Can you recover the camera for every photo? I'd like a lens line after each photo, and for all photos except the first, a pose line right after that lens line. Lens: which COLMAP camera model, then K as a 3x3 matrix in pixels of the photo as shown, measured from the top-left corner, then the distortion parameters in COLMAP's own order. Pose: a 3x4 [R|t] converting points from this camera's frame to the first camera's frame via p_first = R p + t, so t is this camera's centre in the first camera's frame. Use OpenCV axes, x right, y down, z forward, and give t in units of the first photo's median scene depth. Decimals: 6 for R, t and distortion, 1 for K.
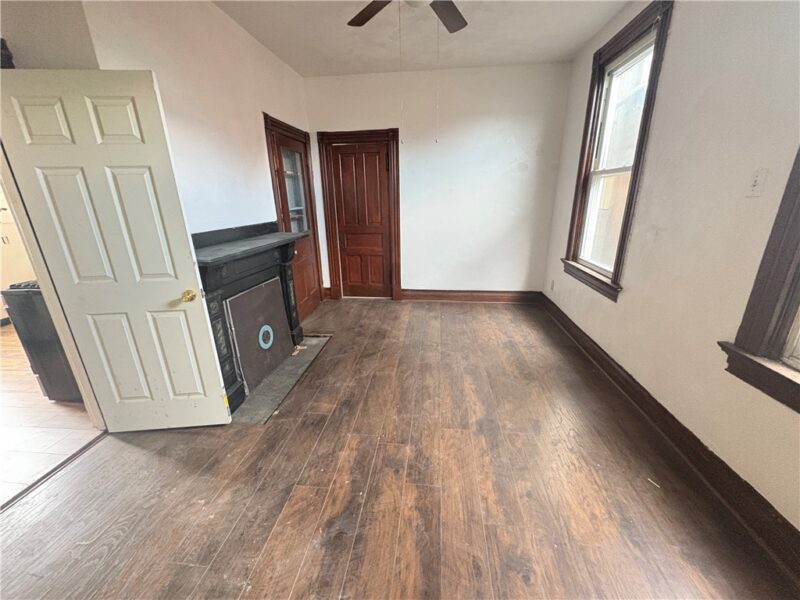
lens RADIAL K [[319.6, 0, 399.6], [0, 319.6, 300.5], [0, 0, 1]] dist [-0.001962, -0.000220]
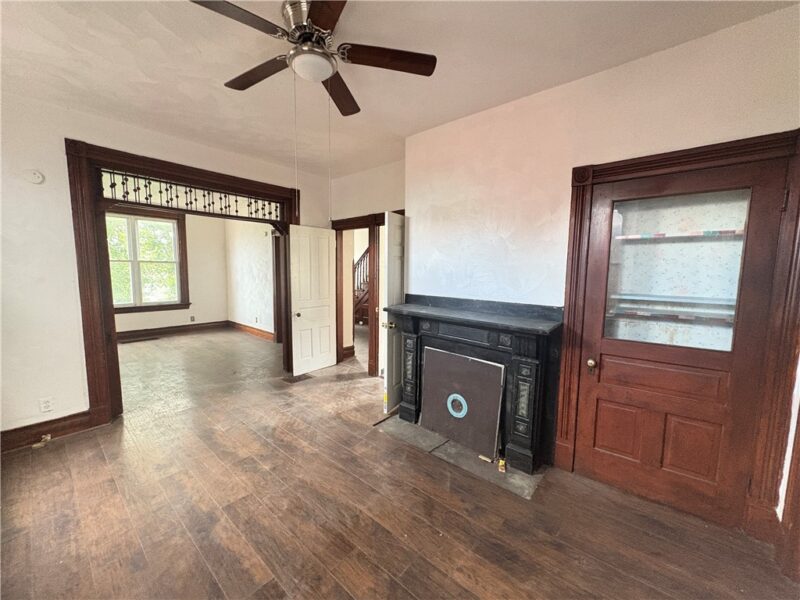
lens RADIAL K [[319.6, 0, 400.3], [0, 319.6, 299.0], [0, 0, 1]] dist [-0.001962, -0.000220]
pose [[-0.561554, 0.099140, -0.821480, 0.588595], [-0.257350, 0.922630, 0.287269, -0.541608], [0.786402, 0.372725, -0.492593, 1.510882]]
